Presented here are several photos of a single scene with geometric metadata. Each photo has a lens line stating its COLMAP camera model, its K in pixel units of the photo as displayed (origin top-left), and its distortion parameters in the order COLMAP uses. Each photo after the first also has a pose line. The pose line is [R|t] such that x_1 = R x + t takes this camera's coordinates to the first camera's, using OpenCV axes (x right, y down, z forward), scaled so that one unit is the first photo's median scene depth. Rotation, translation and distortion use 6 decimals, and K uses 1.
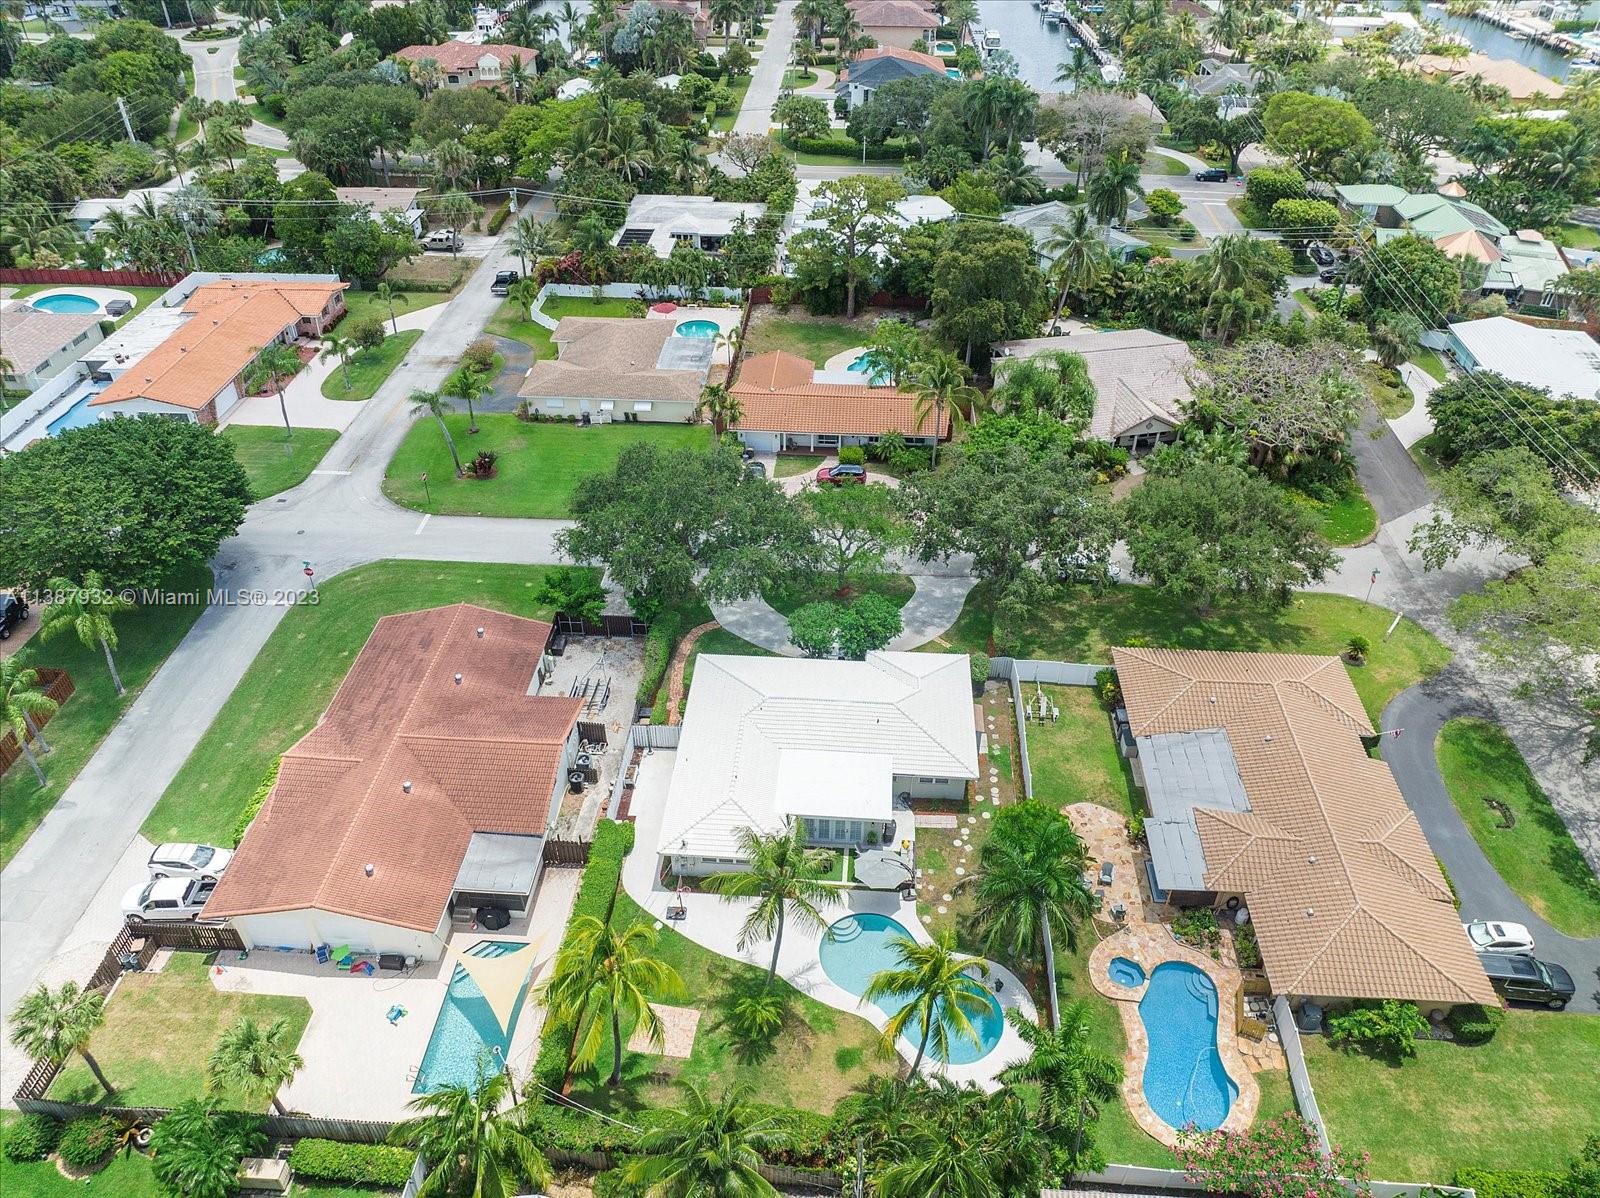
lens RADIAL K [[1126.1, 0, 800.0], [0, 1126.1, 599.0], [0, 0, 1]] dist [-0.038070, 0.002516]
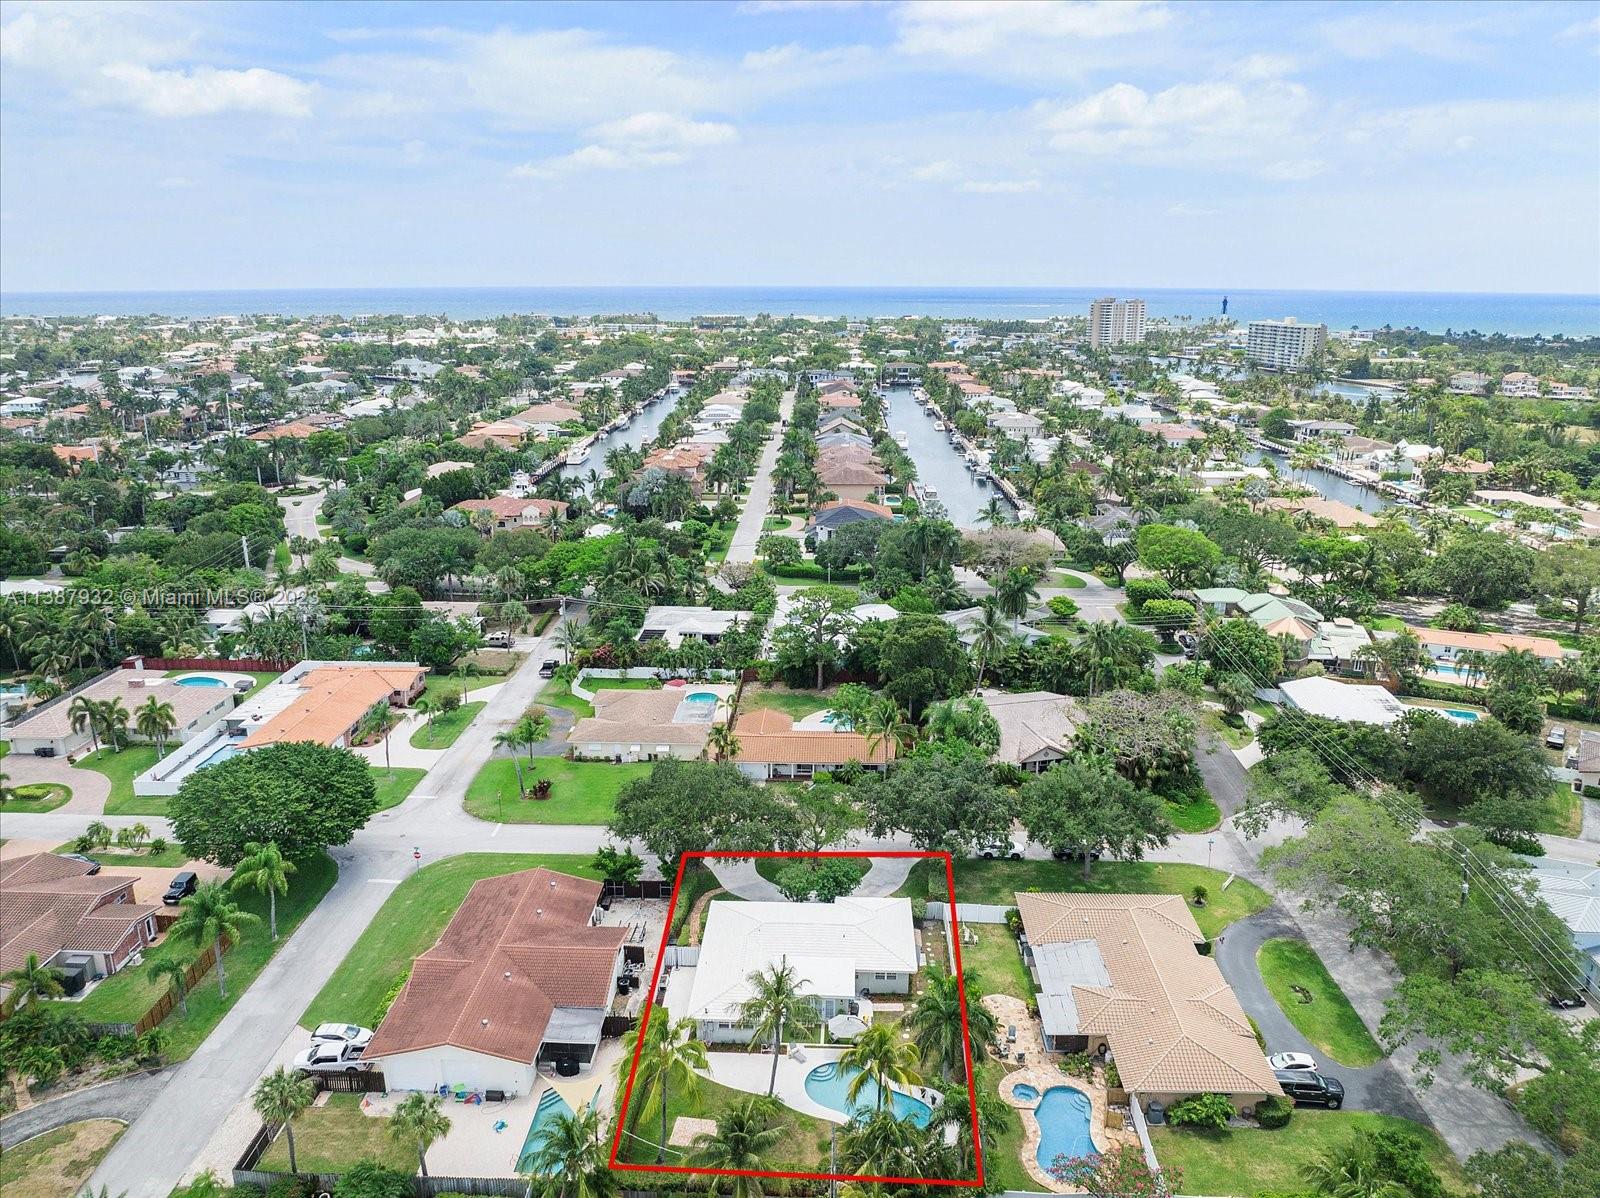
lens RADIAL K [[1126.1, 0, 800.0], [0, 1126.1, 599.0], [0, 0, 1]] dist [-0.038070, 0.002516]
pose [[0.999690, -0.010857, 0.022406, -0.006416], [0.018290, 0.930825, -0.365008, 0.129387], [-0.016893, 0.365305, 0.930735, -0.250713]]
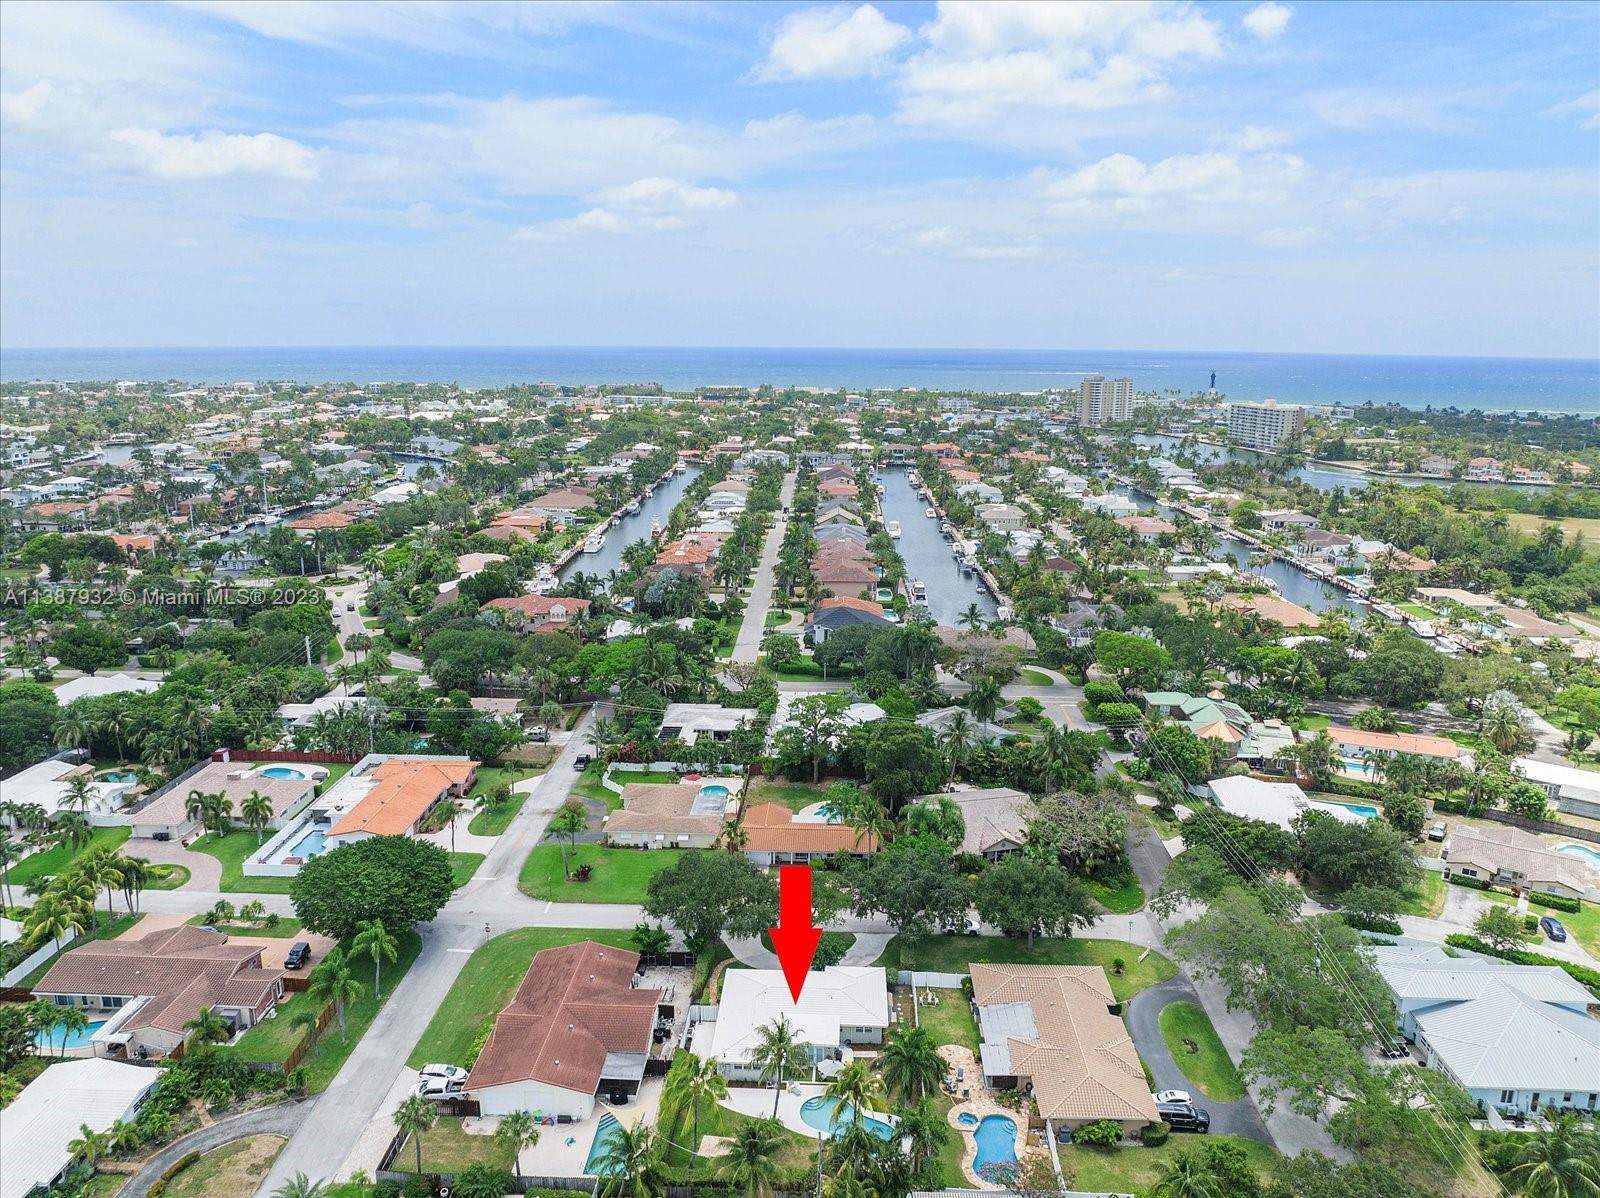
lens RADIAL K [[1126.1, 0, 800.0], [0, 1126.1, 599.0], [0, 0, 1]] dist [-0.038070, 0.002516]
pose [[0.999722, -0.003655, 0.023301, -0.010787], [0.012919, 0.911384, -0.411355, 0.149798], [-0.019732, 0.411541, 0.911177, -0.493270]]
